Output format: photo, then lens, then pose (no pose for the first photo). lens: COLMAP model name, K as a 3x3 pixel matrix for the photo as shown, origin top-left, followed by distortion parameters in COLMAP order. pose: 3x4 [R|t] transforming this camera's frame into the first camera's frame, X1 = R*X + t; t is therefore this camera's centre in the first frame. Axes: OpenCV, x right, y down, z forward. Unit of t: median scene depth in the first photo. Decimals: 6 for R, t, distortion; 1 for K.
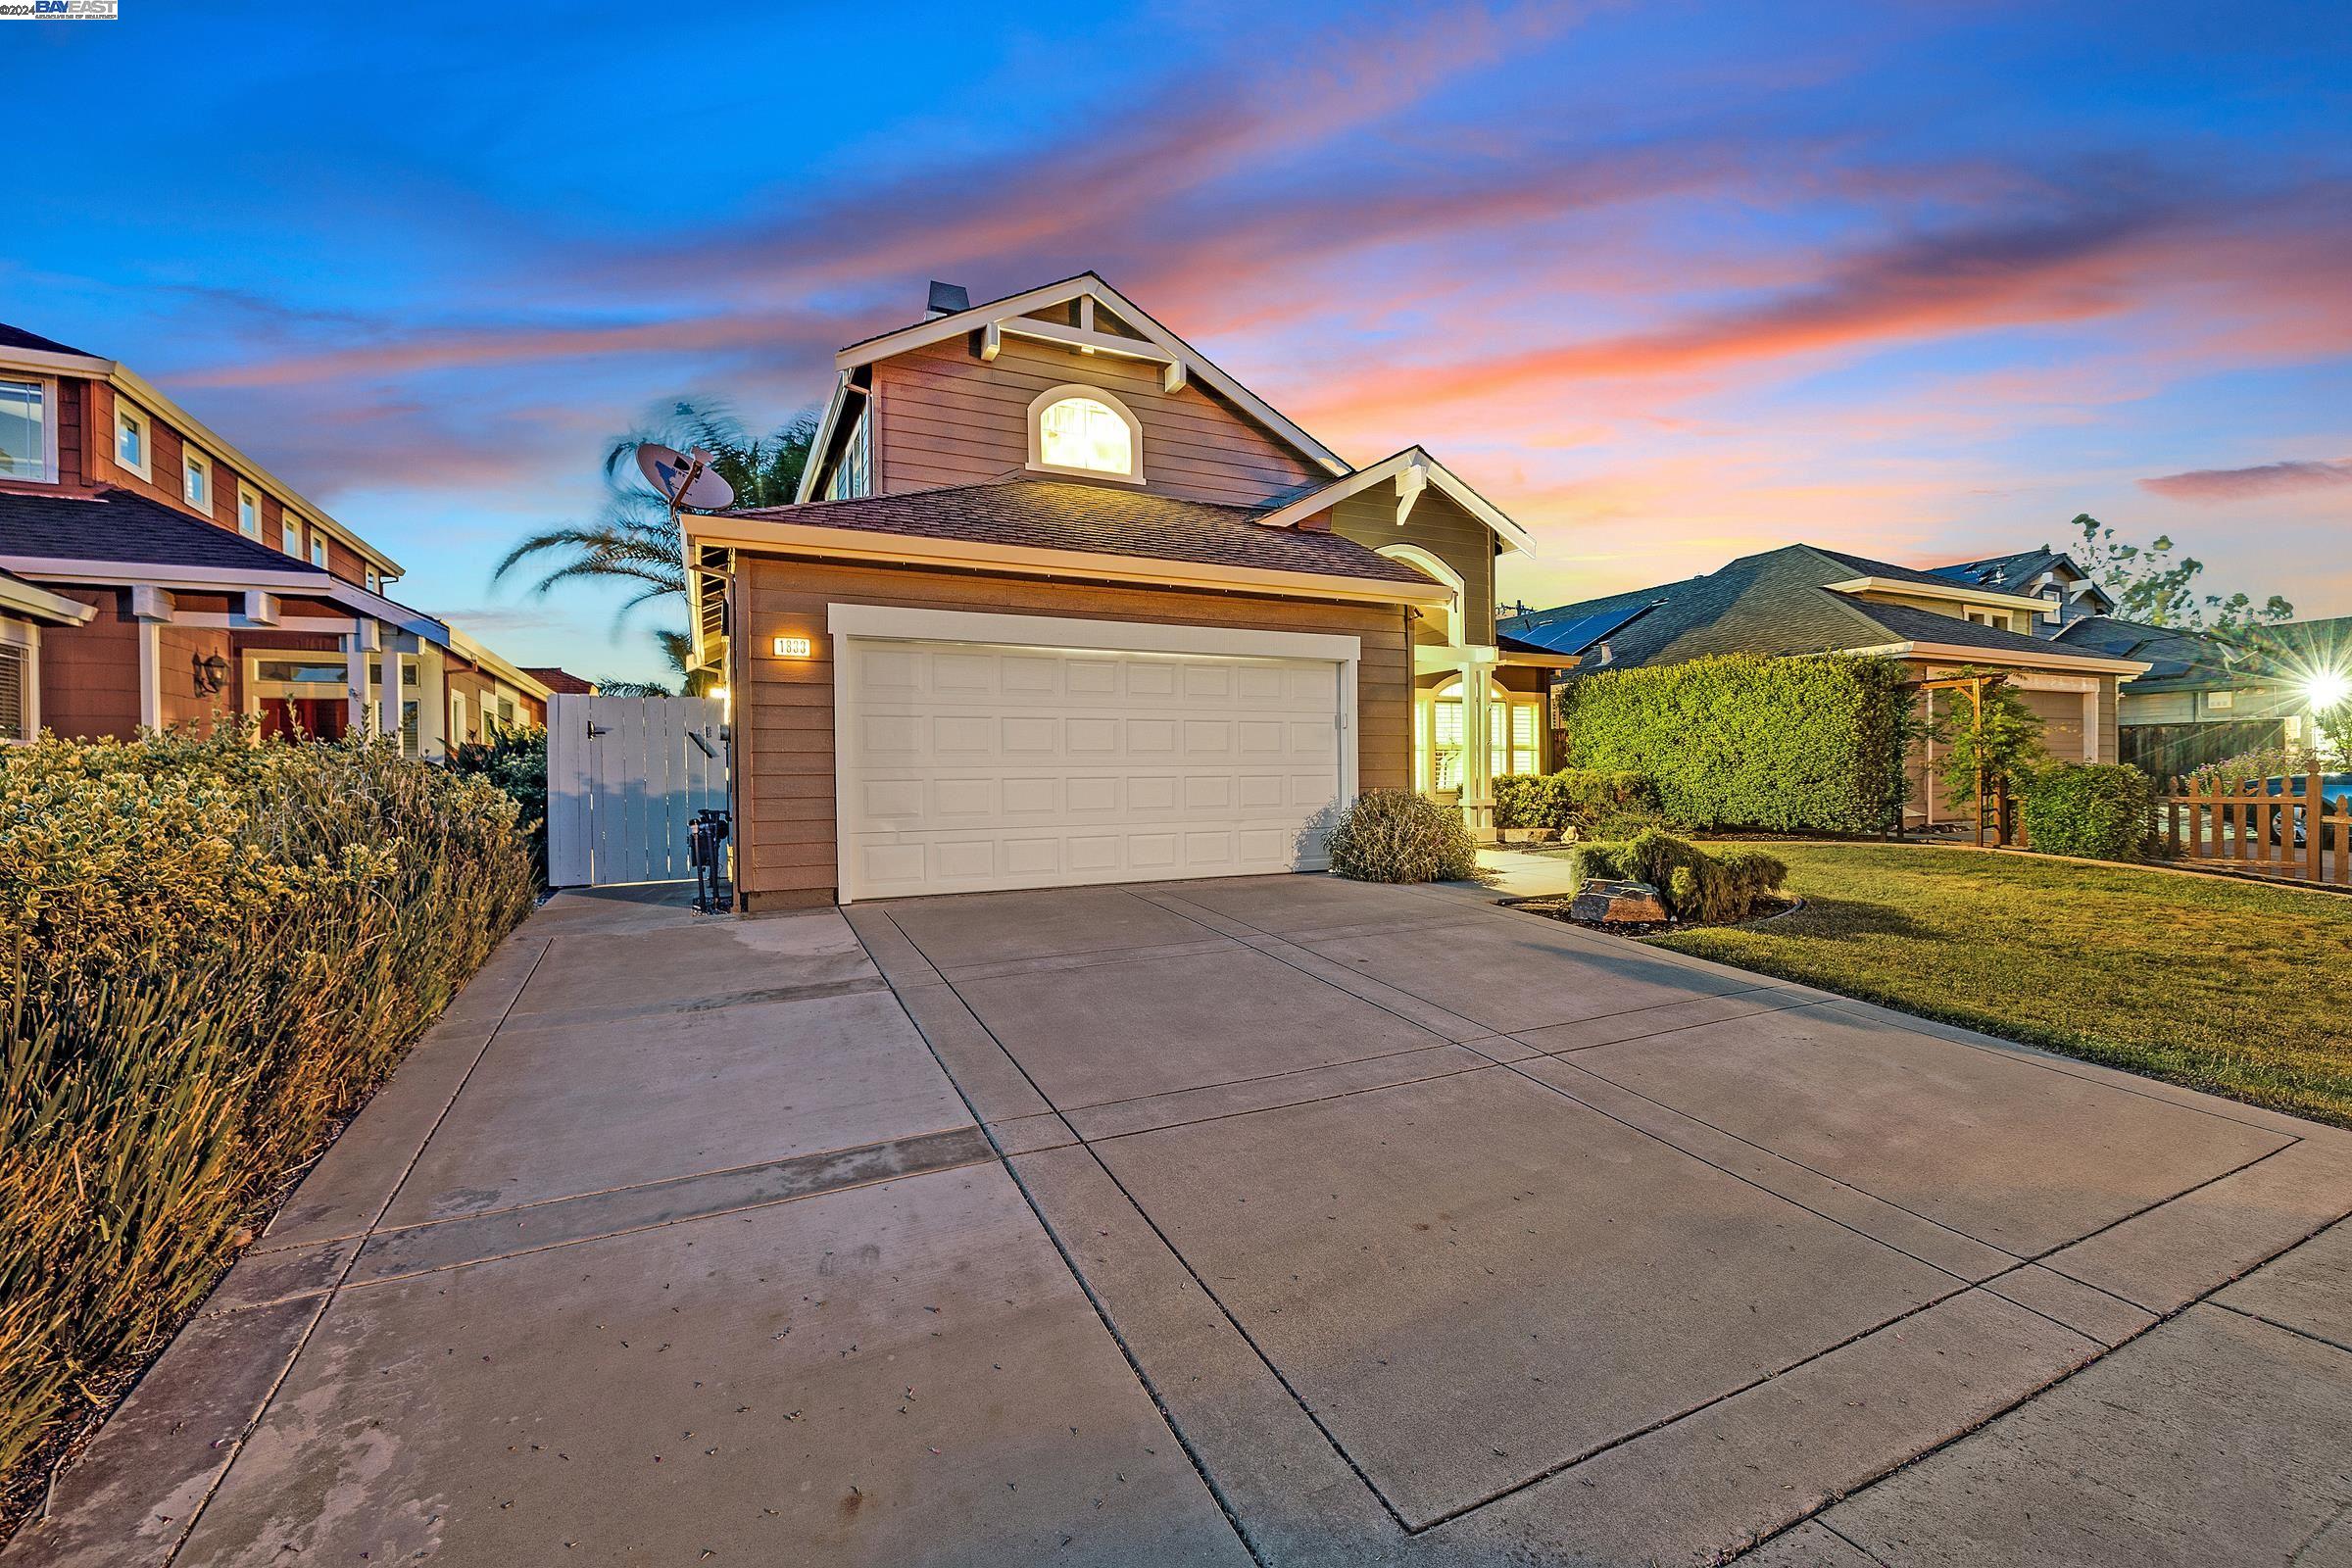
lens RADIAL K [[984.0, 0, 1182.9], [0, 984.0, 793.5], [0, 0, 1]] dist [-0.000454, 0.000098]
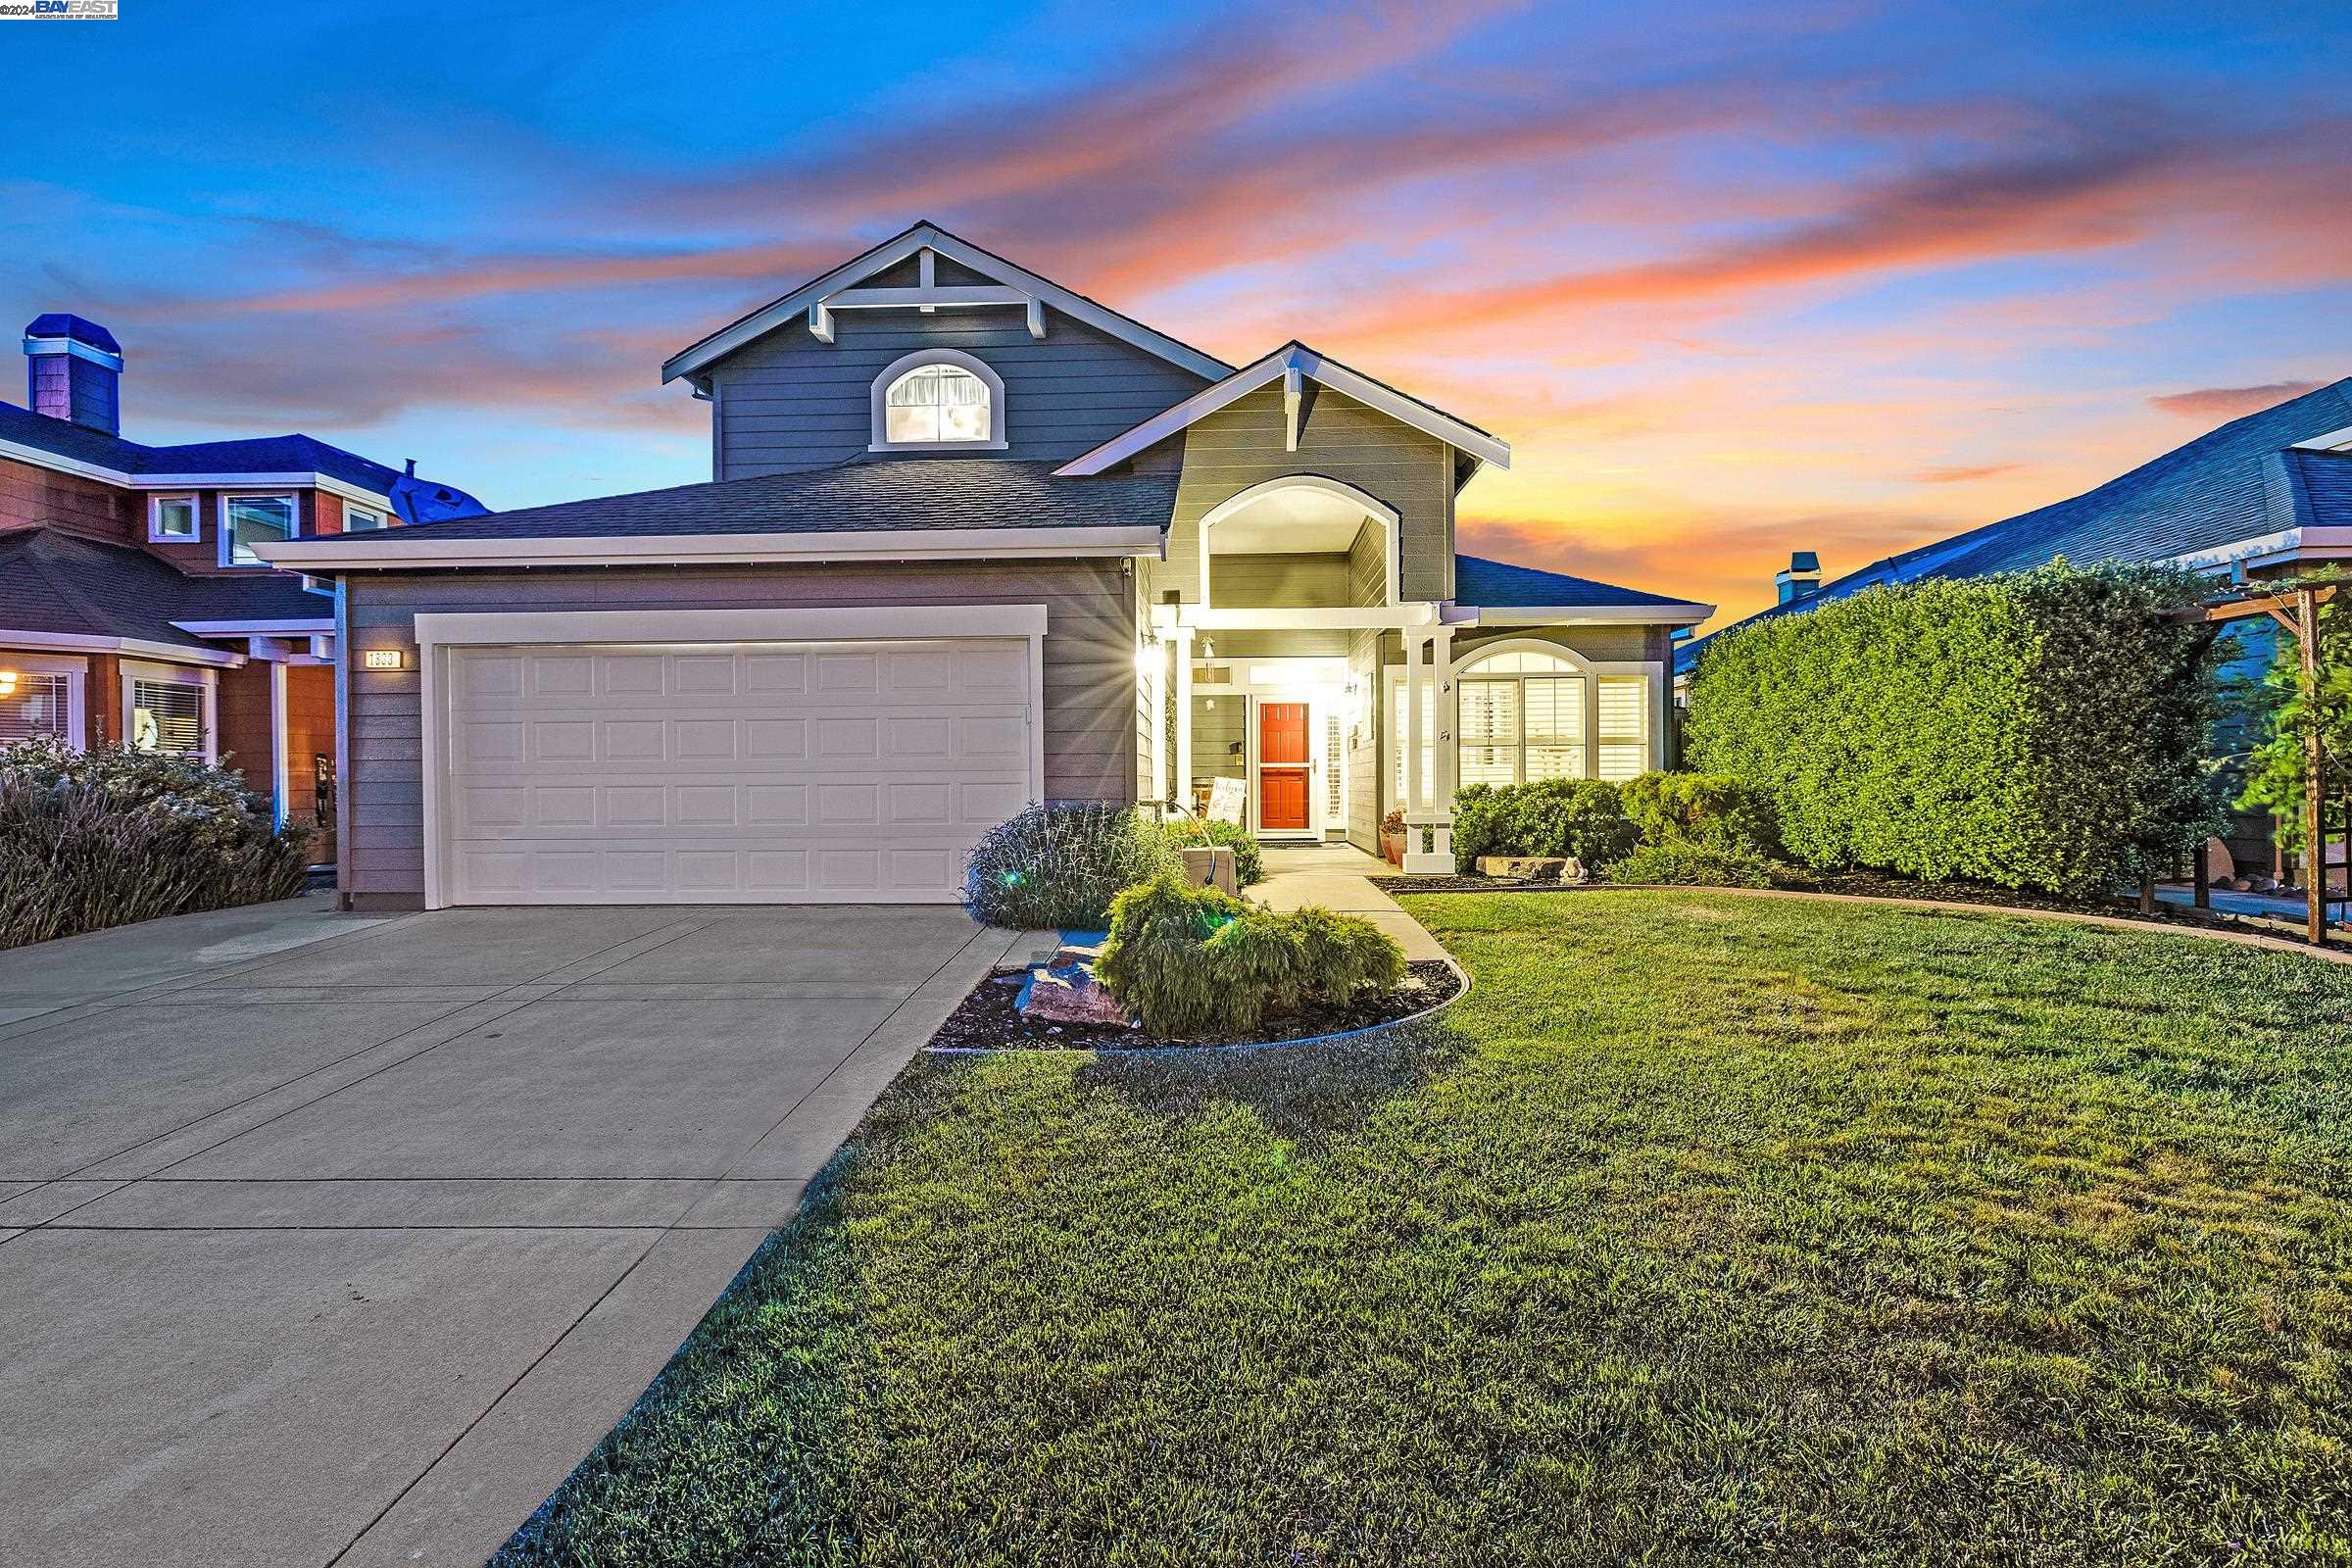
lens RADIAL K [[984.0, 0, 1182.9], [0, 984.0, 793.5], [0, 0, 1]] dist [-0.000454, 0.000098]
pose [[0.883212, 0.012493, -0.468808, 0.536375], [-0.009883, 0.999919, 0.008027, -0.015171], [0.468871, -0.002457, 0.883263, 0.307555]]
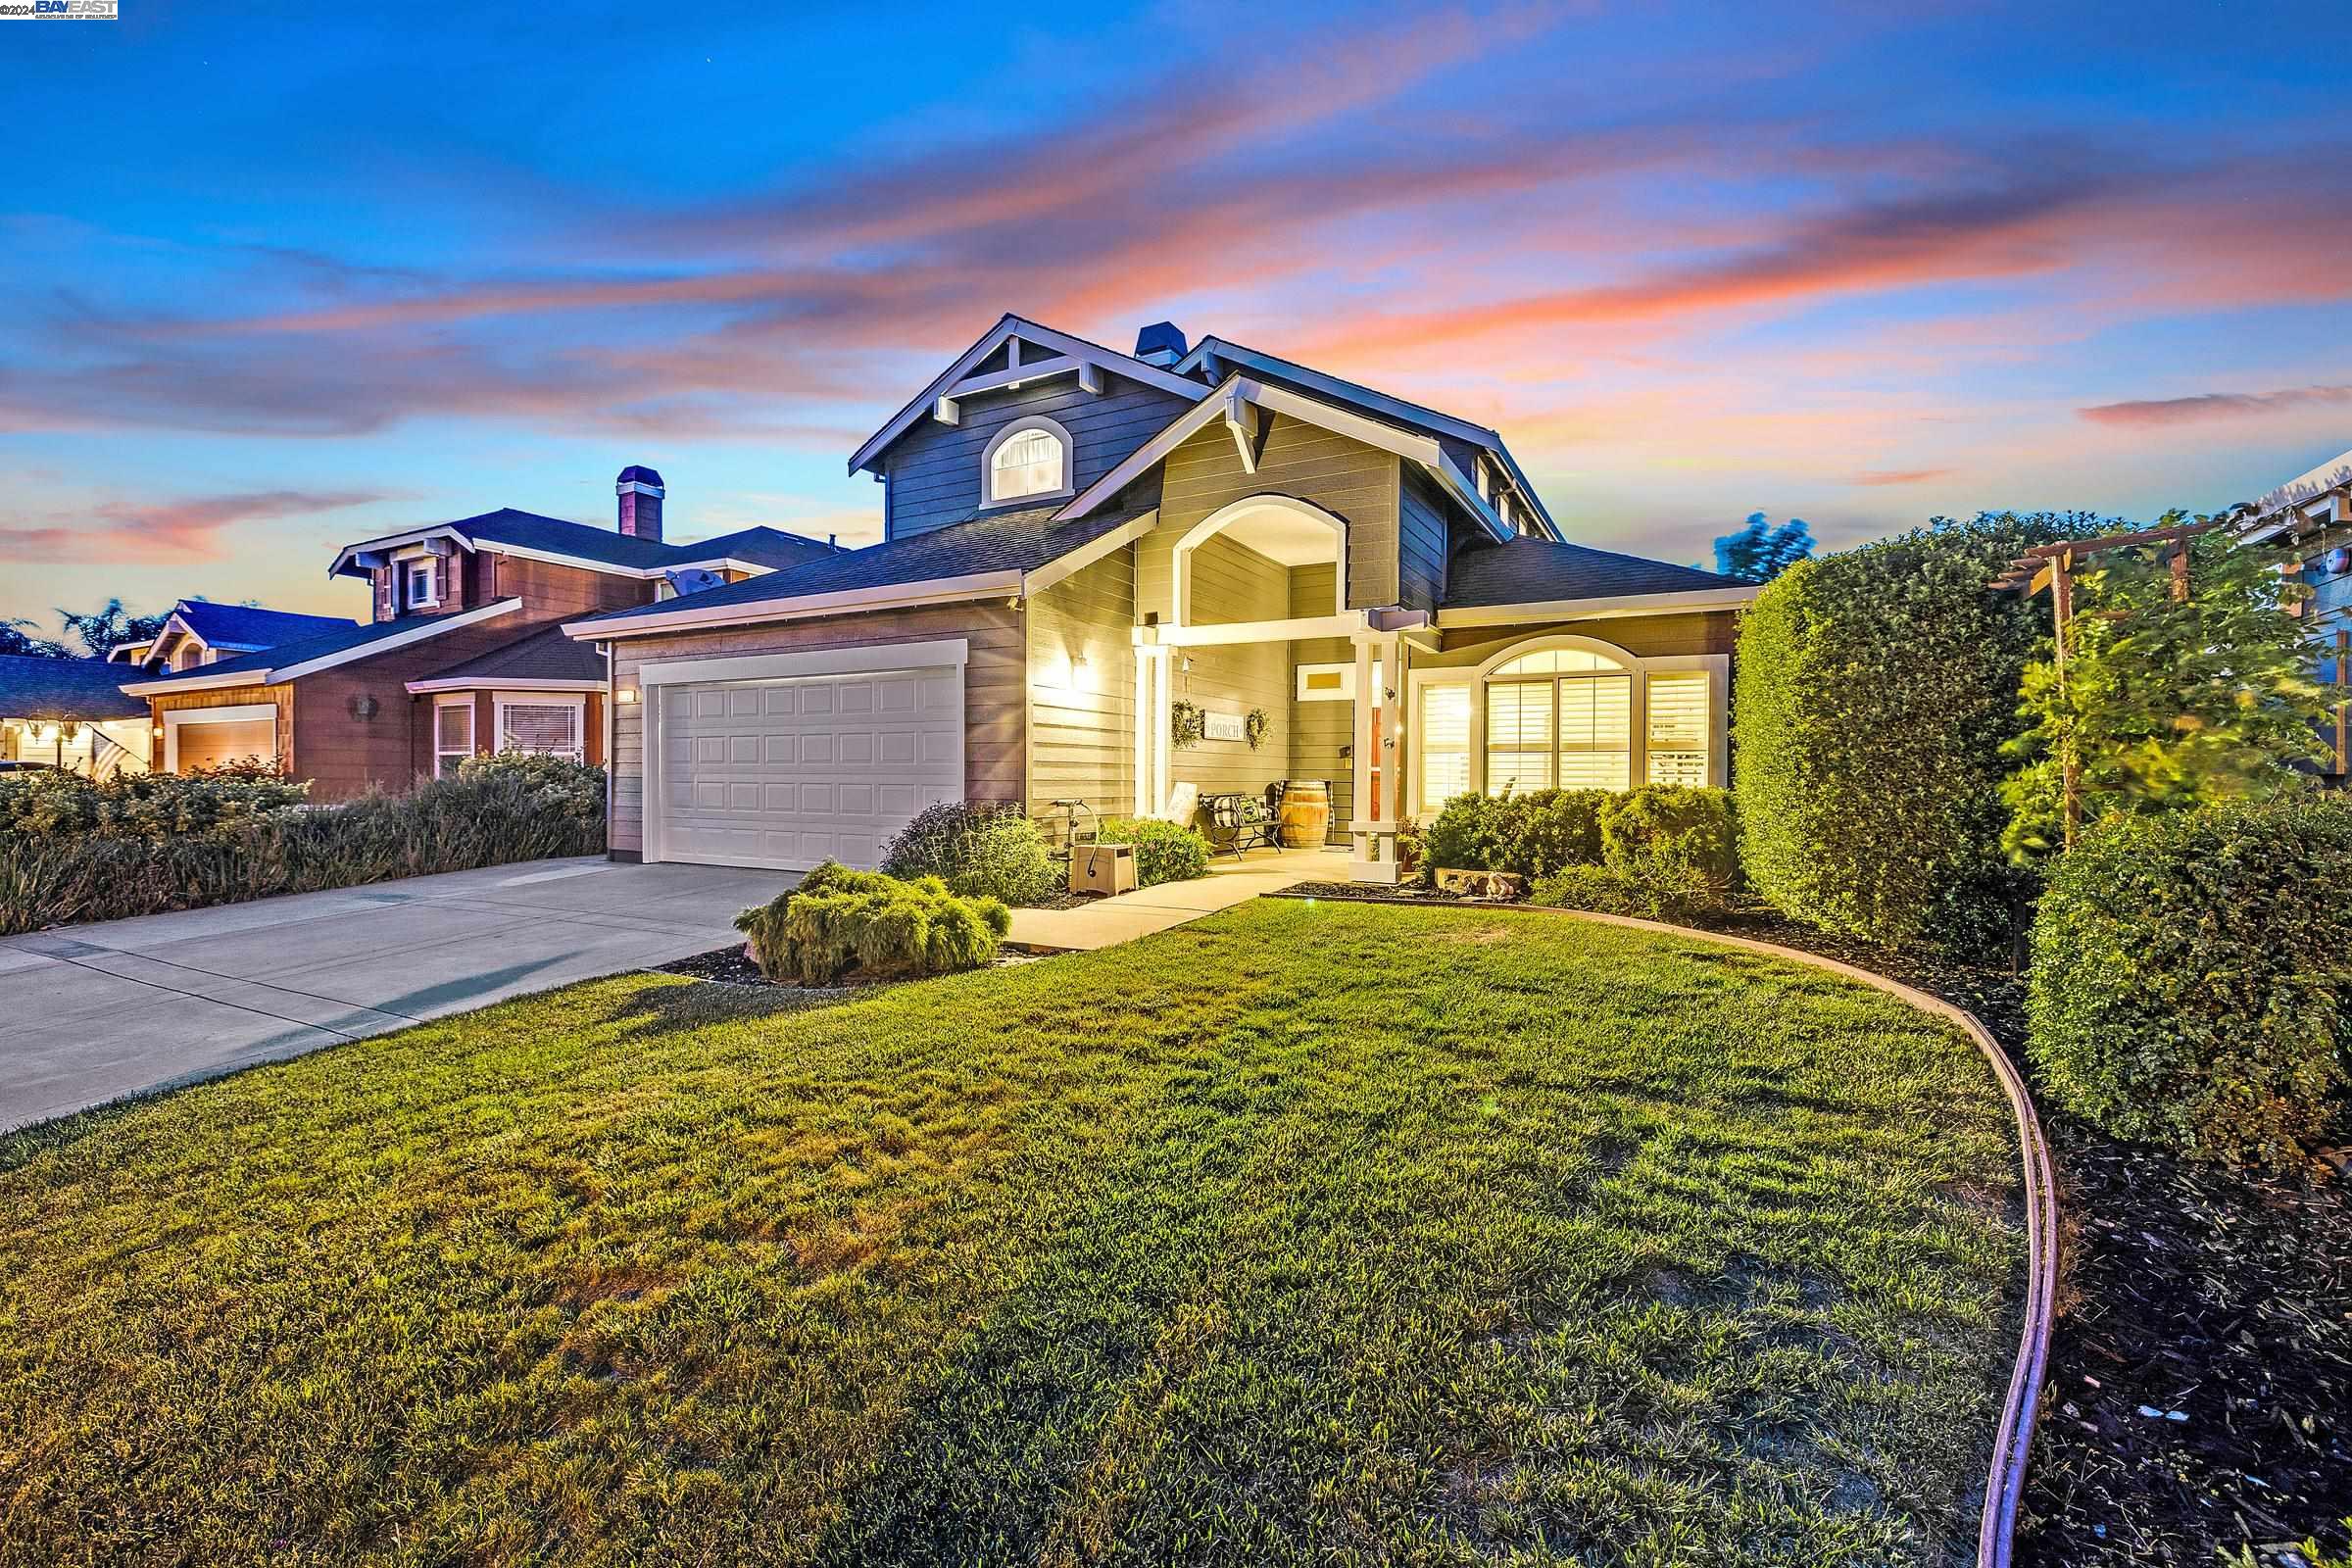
lens RADIAL K [[984.6, 0, 1181.3], [0, 984.6, 788.1], [0, 0, 1]] dist [0.001539, 0.000036]
pose [[0.579942, 0.025803, -0.814249, 0.897161], [-0.024004, 0.999606, 0.014580, -0.029314], [0.814304, 0.011090, 0.580333, 0.521875]]
